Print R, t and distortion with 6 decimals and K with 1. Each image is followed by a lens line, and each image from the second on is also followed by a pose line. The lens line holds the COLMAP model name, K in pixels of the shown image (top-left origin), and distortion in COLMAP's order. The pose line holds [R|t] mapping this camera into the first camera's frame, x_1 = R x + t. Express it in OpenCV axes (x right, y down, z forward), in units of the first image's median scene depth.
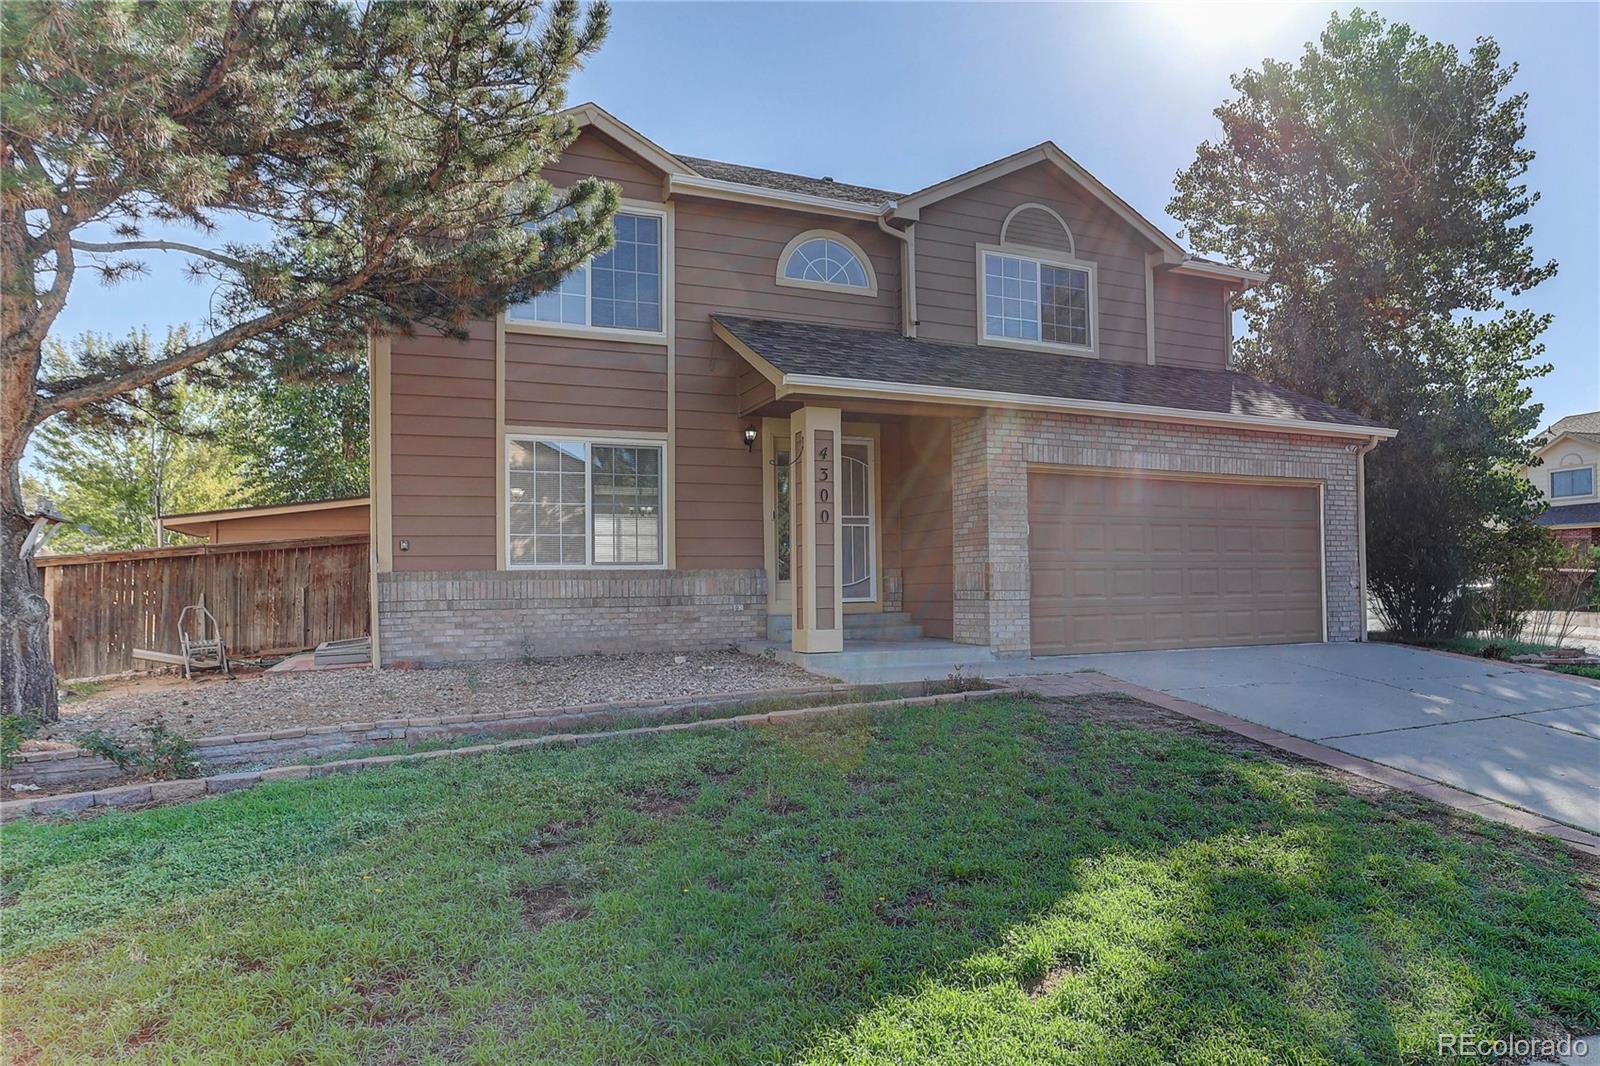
lens RADIAL K [[778.3, 0, 901.5], [0, 778.3, 556.9], [0, 0, 1]] dist [-0.014570, 0.002833]
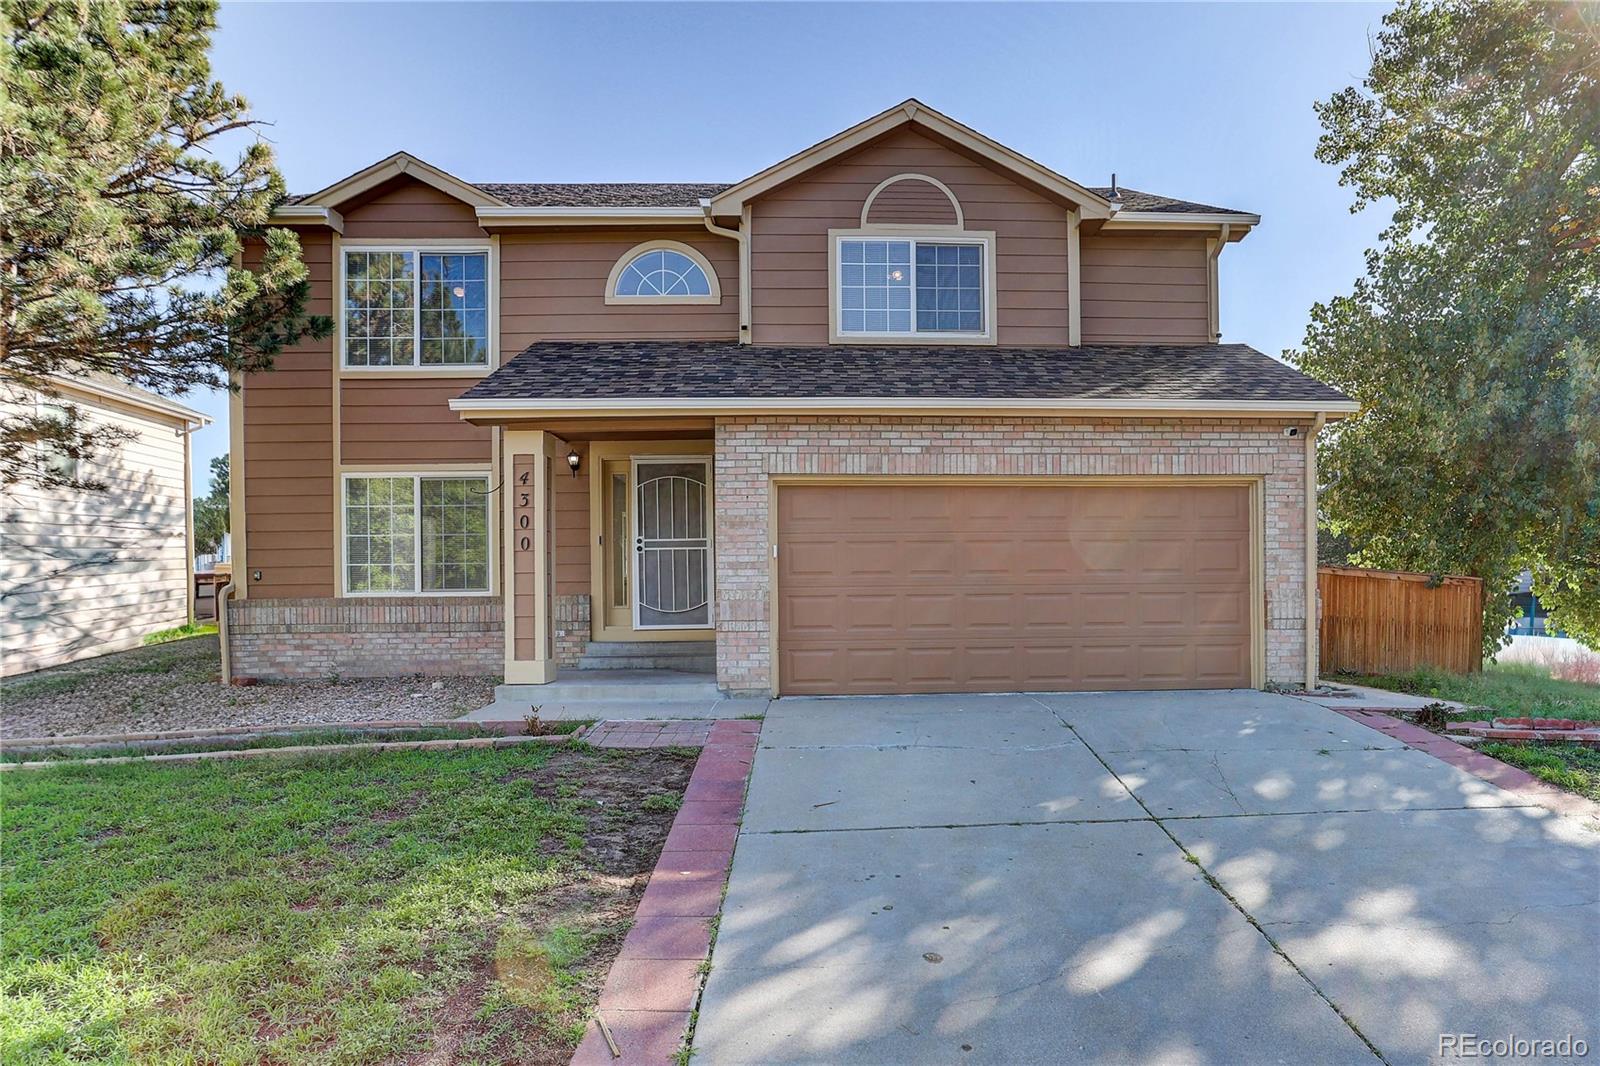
lens RADIAL K [[778.3, 0, 800.4], [0, 778.3, 591.7], [0, 0, 1]] dist [-0.014570, 0.002833]
pose [[0.946309, -0.002424, -0.323254, 0.432661], [0.009462, 0.999751, 0.020202, -0.006442], [0.323125, -0.022176, 0.946097, 0.163024]]
